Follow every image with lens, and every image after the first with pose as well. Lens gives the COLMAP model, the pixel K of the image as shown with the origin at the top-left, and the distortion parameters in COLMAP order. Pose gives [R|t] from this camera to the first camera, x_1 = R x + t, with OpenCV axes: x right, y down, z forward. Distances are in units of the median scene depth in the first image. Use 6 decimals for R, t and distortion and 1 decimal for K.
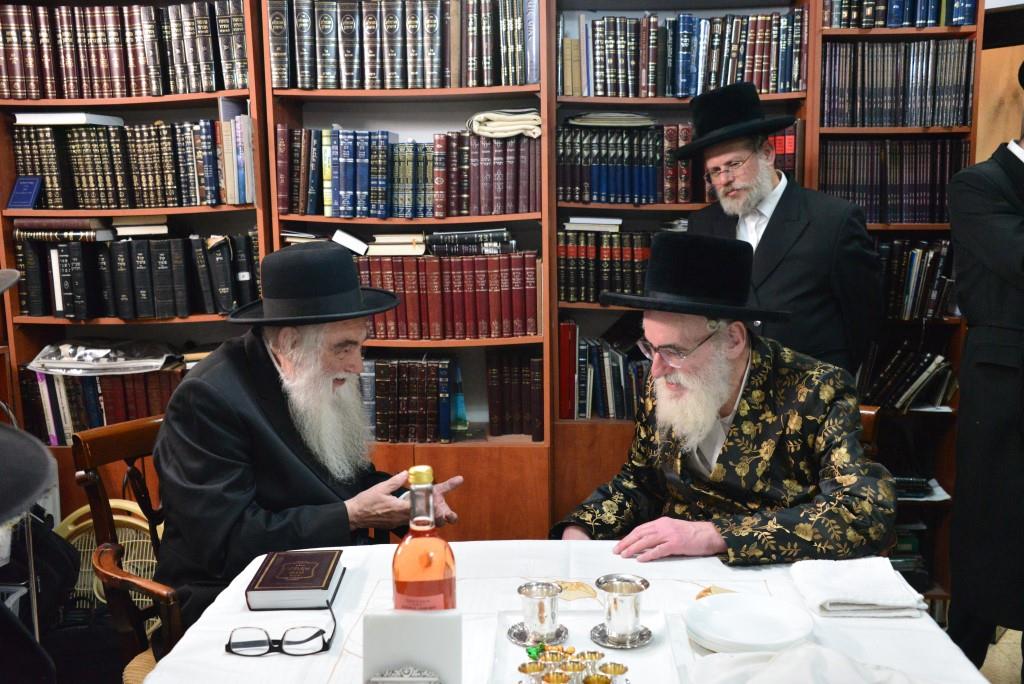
lens RADIAL K [[1004.6, 0, 512.5], [0, 1004.6, 343.6], [0, 0, 1]] dist [0.033154, 0.000000]
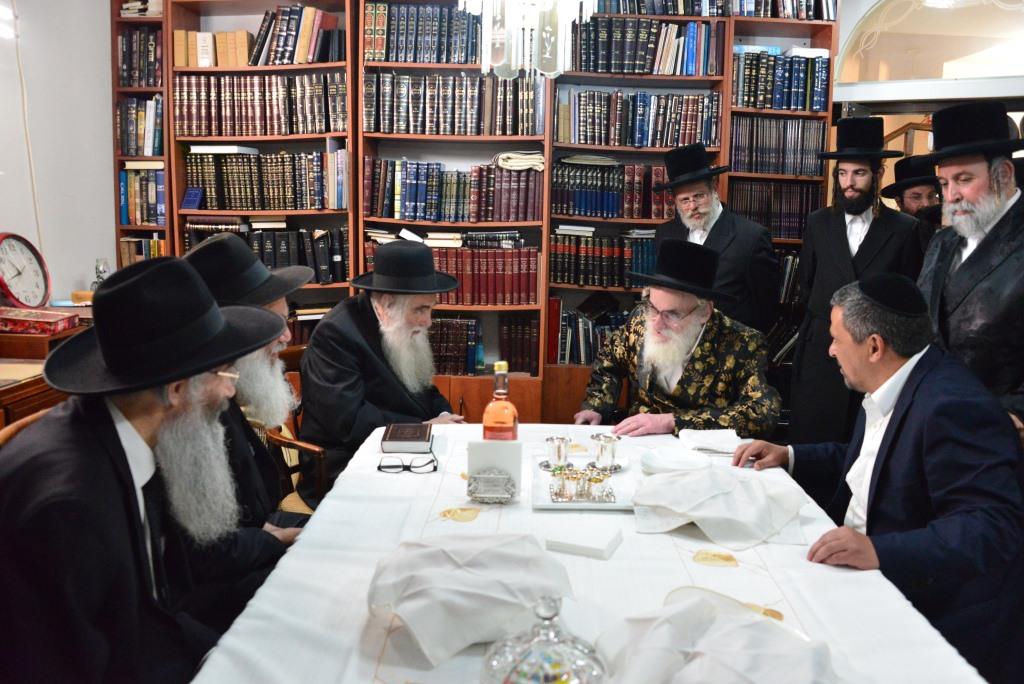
lens RADIAL K [[805.5, 0, 508.5], [0, 805.5, 340.1], [0, 0, 1]] dist [-0.098198, -0.013983]
pose [[0.999120, 0.030372, 0.028920, -0.048543], [-0.030962, 0.999317, 0.020167, 0.021241], [-0.028288, -0.021044, 0.999378, -0.177204]]
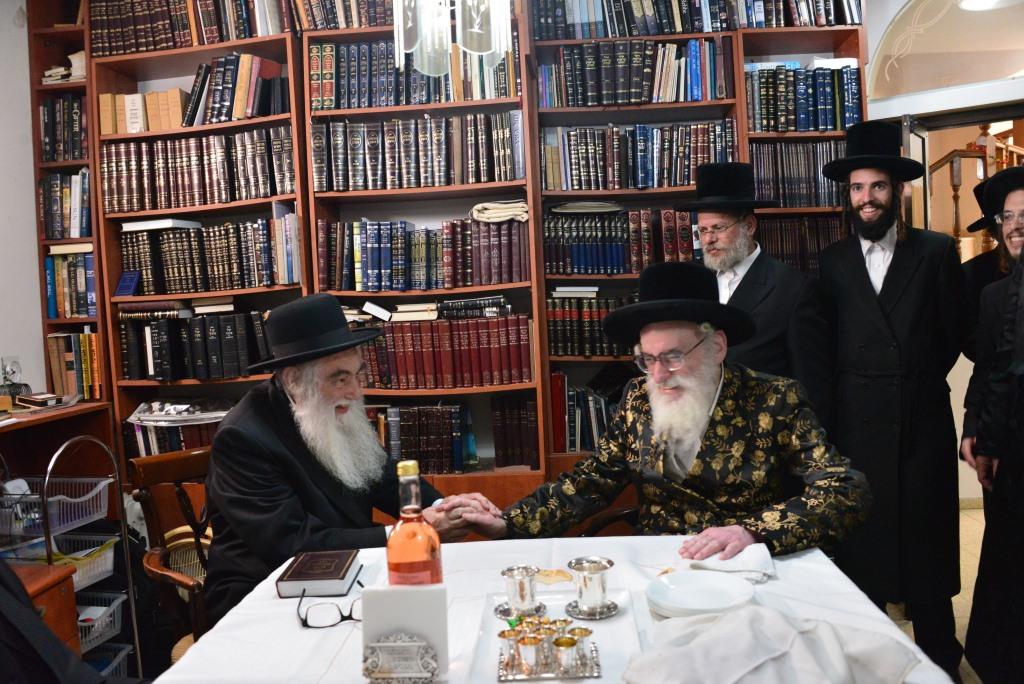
lens RADIAL K [[805.5, 0, 516.5], [0, 805.5, 344.3], [0, 0, 1]] dist [-0.098198, -0.013983]
pose [[0.999373, -0.033314, -0.012022, 0.019635], [0.032179, 0.995890, -0.084662, 0.027992], [0.014793, 0.084222, 0.996337, 0.027523]]
